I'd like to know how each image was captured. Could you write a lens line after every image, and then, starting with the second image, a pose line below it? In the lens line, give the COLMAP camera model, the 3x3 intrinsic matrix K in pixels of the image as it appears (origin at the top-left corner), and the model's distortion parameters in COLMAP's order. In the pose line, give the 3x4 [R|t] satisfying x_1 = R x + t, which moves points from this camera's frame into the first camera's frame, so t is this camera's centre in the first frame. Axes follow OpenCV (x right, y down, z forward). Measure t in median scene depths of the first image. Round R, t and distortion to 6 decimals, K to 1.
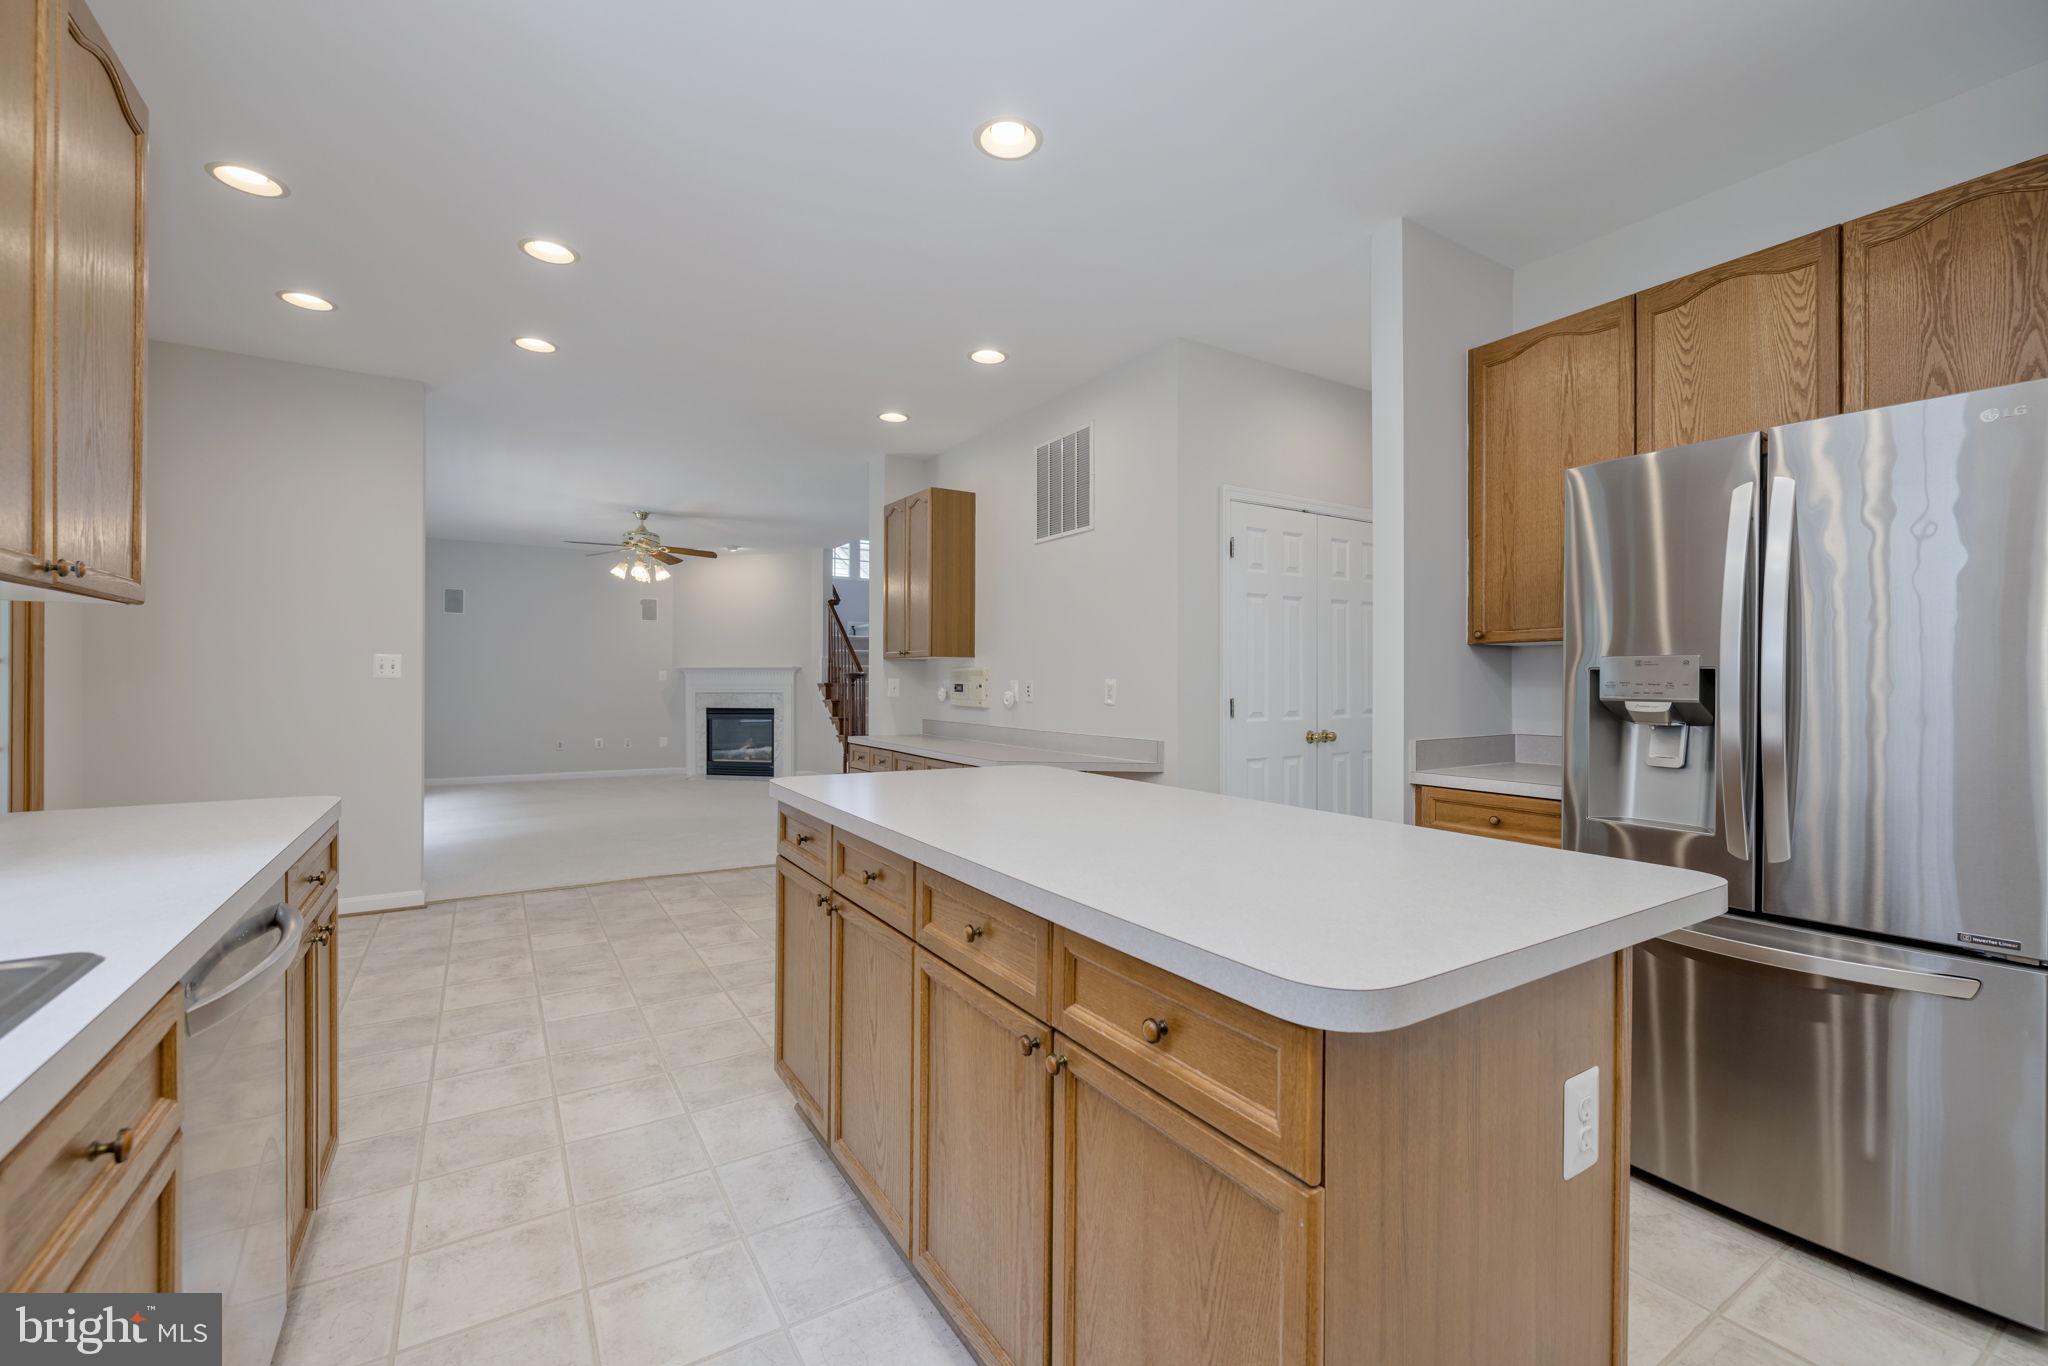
lens RADIAL K [[850.2, 0, 1026.8], [0, 850.2, 681.7], [0, 0, 1]] dist [-0.001417, 0.000331]
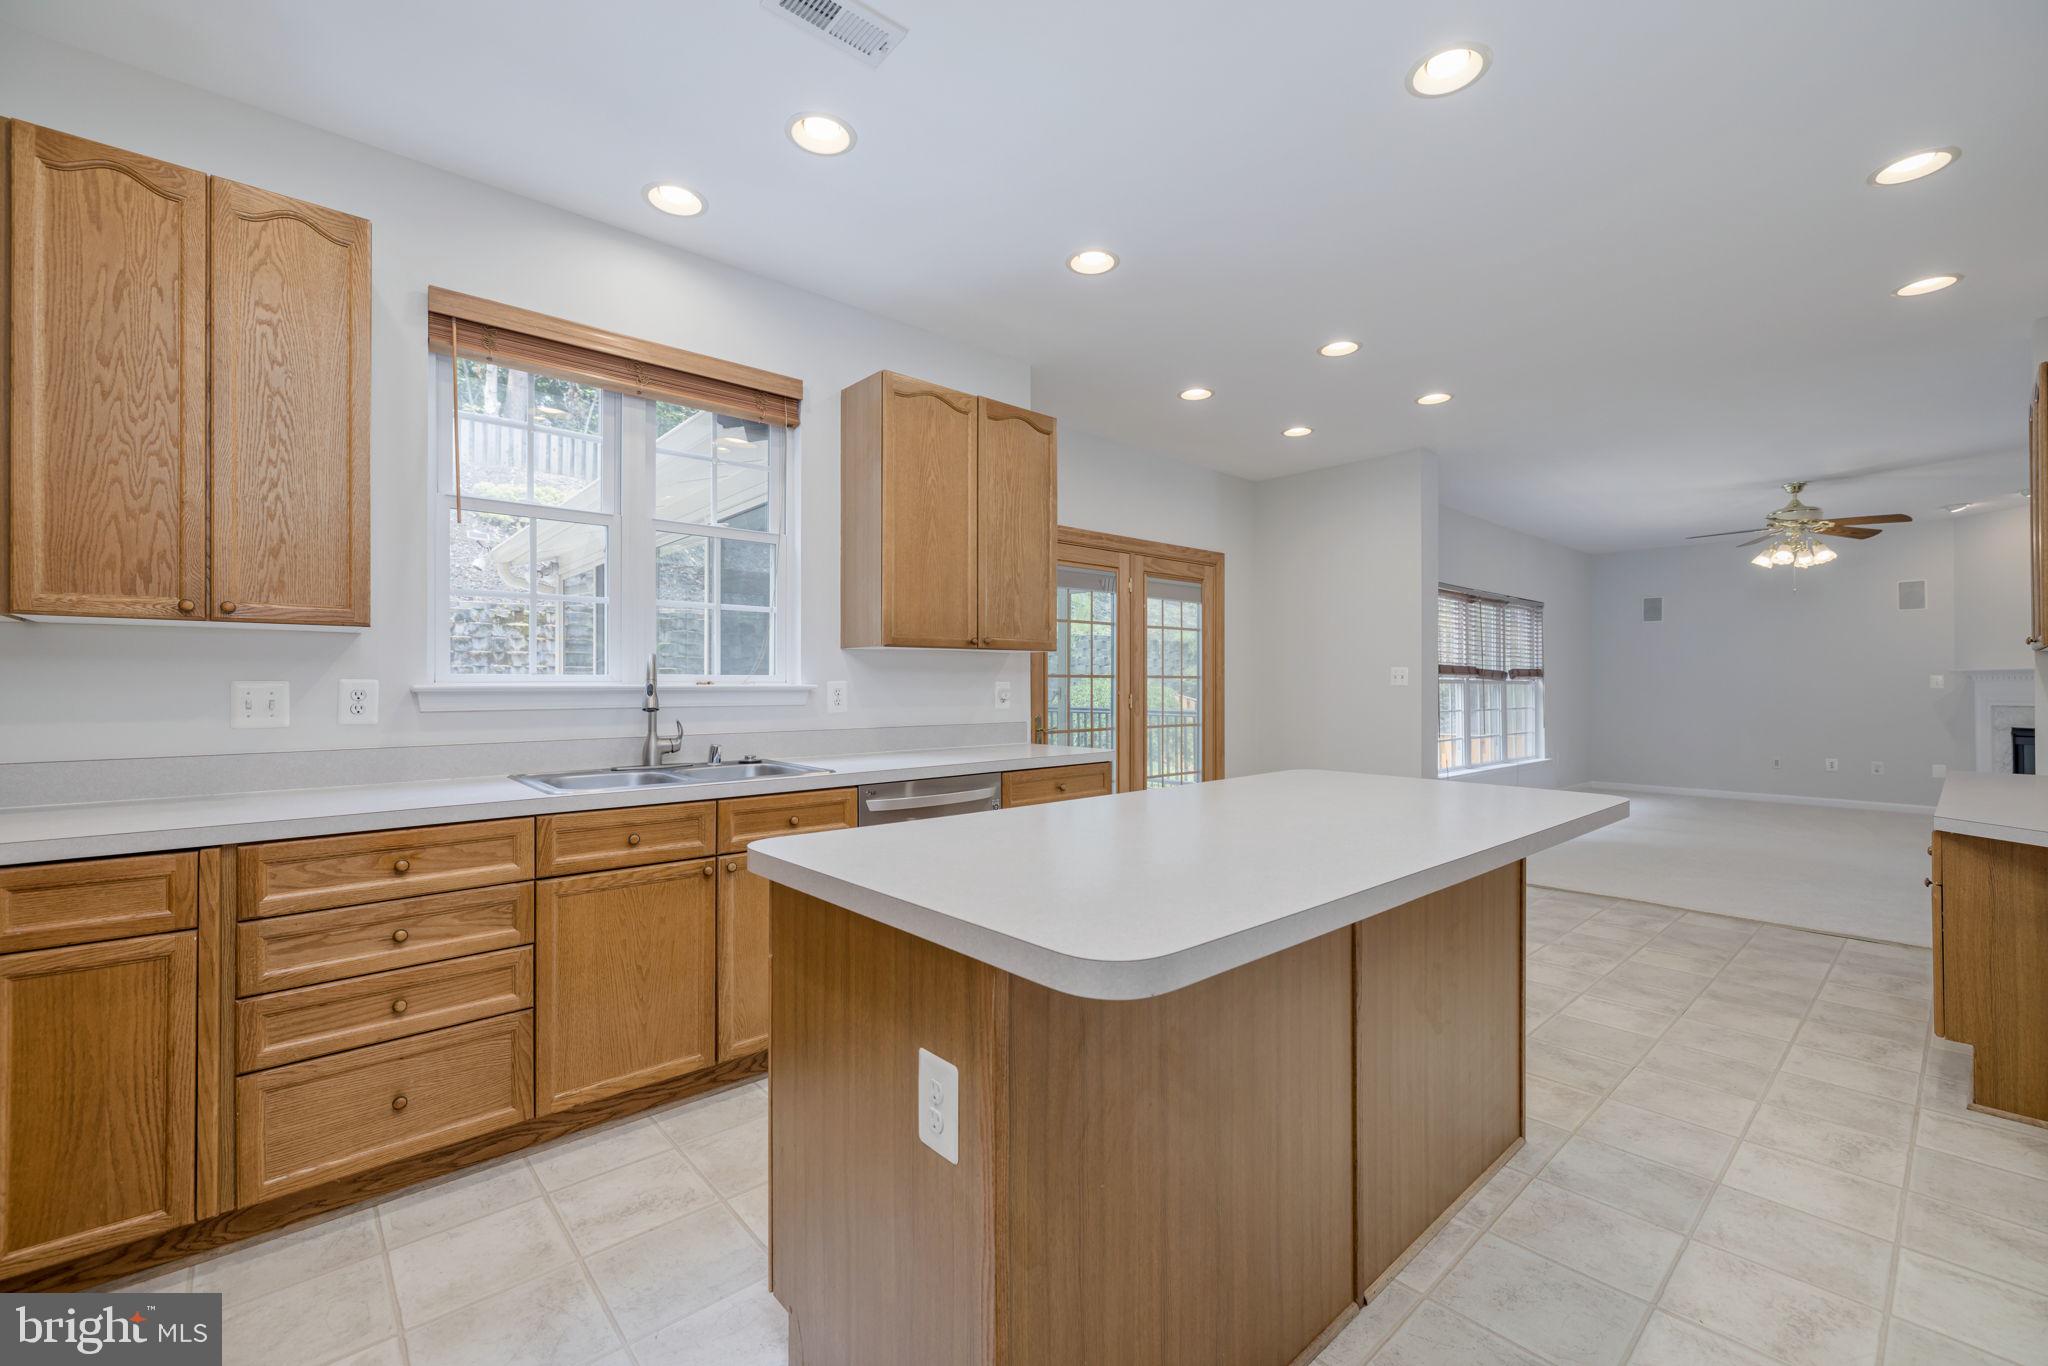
lens RADIAL K [[841.2, 0, 1018.6], [0, 841.2, 685.1], [0, 0, 1]] dist [-0.006862, 0.000011]
pose [[0.150282, -0.005706, -0.988627, 0.237676], [-0.001648, 0.999981, -0.006022, 0.001917], [0.988642, 0.002535, 0.150269, 0.134034]]
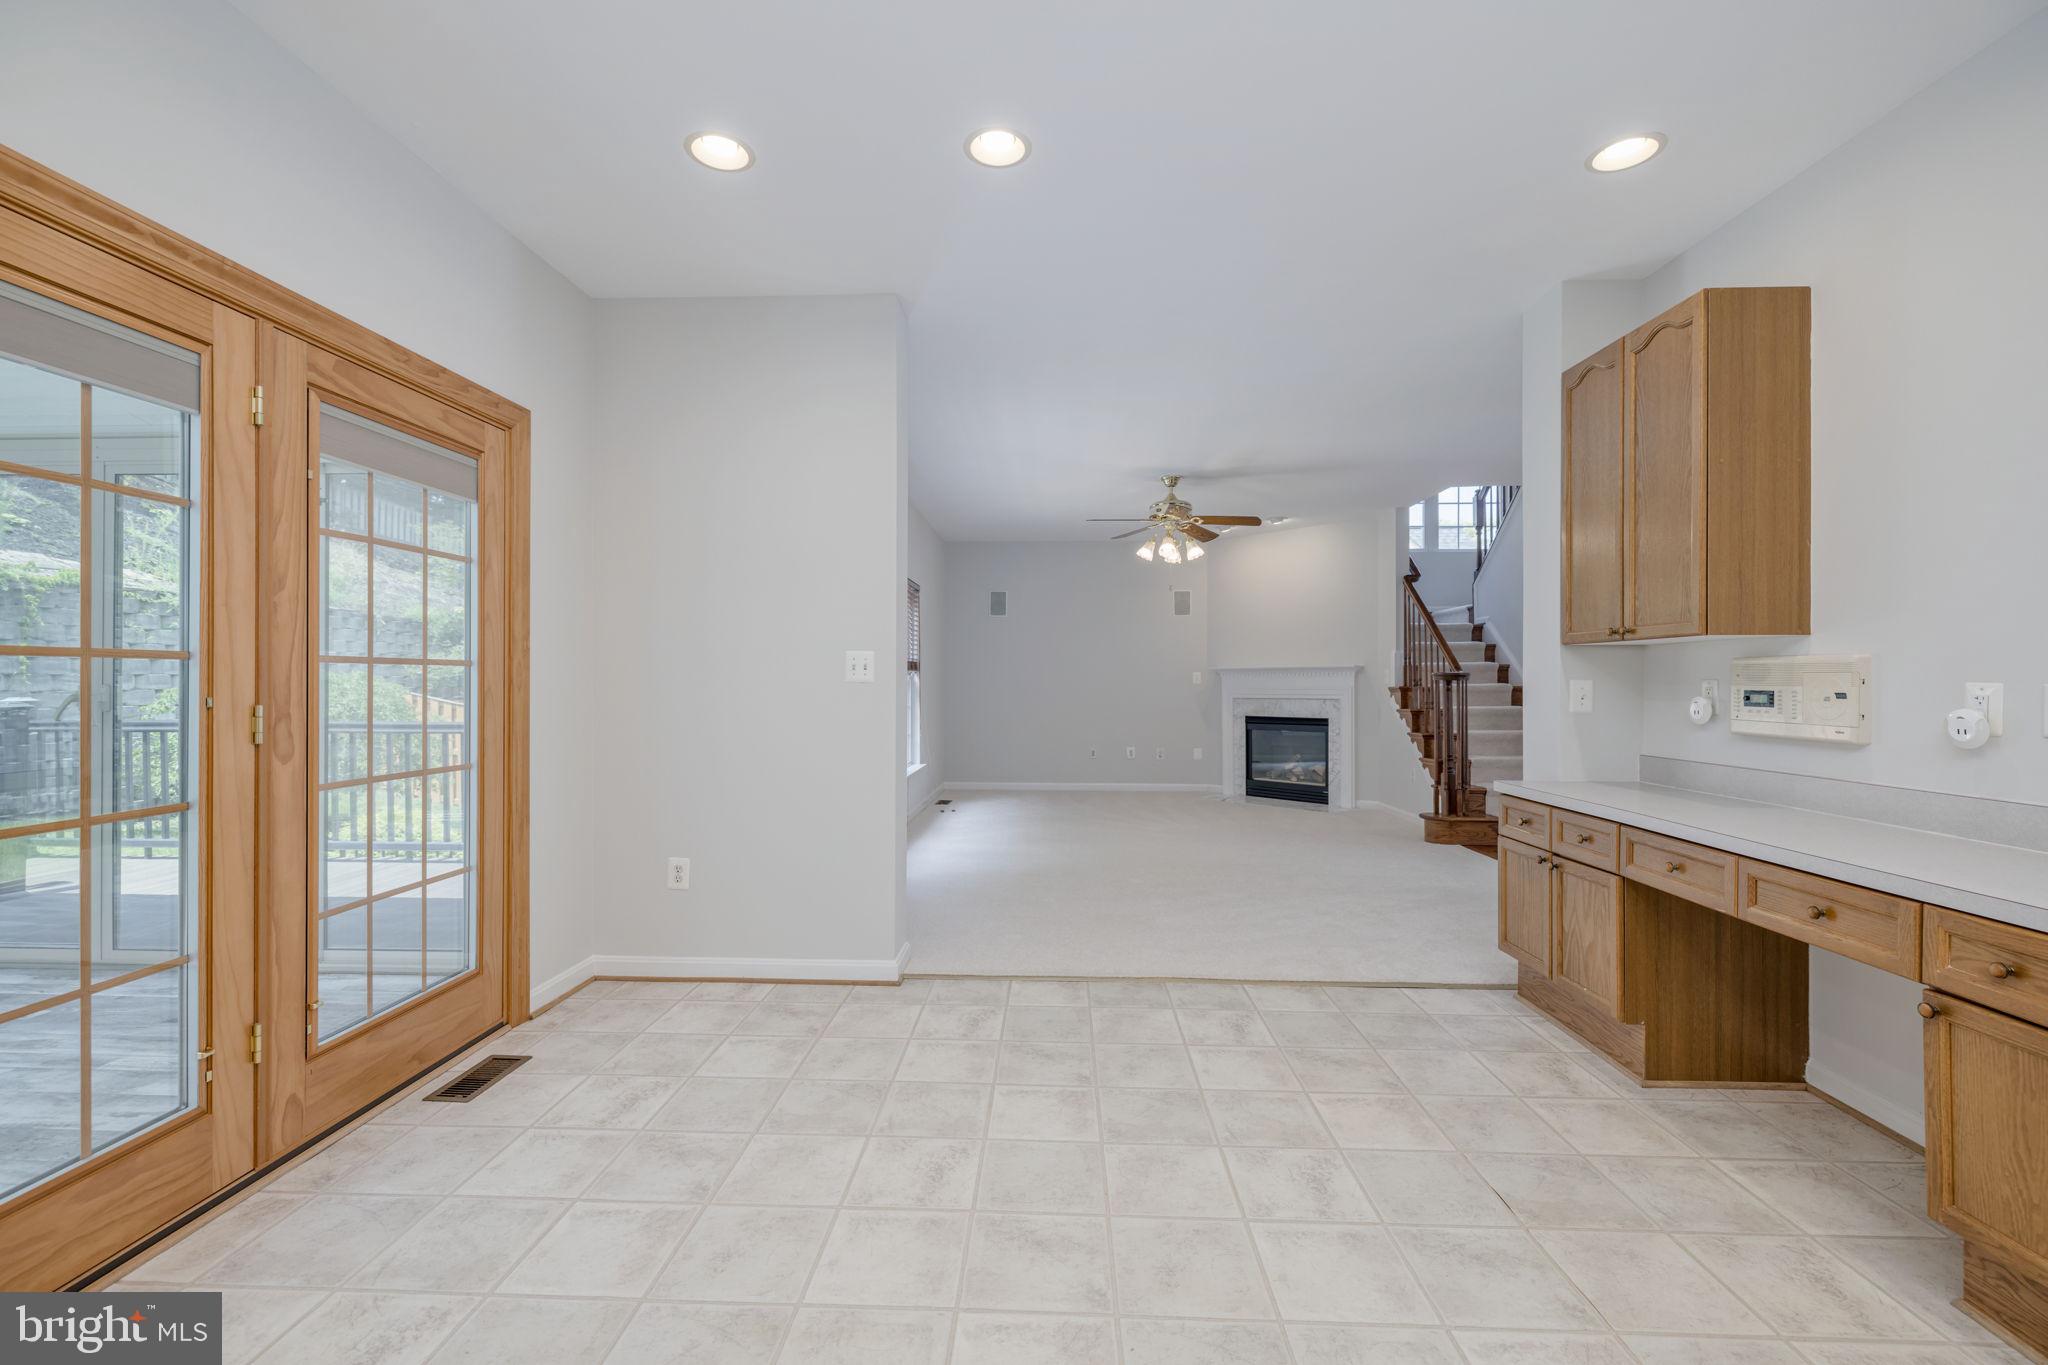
lens RADIAL K [[850.2, 0, 1026.8], [0, 850.2, 681.2], [0, 0, 1]] dist [-0.001417, 0.000331]
pose [[0.822677, -0.003802, -0.568497, -0.104720], [0.001705, 0.999990, -0.004221, -0.000781], [0.568507, 0.002503, 0.822675, 0.252703]]
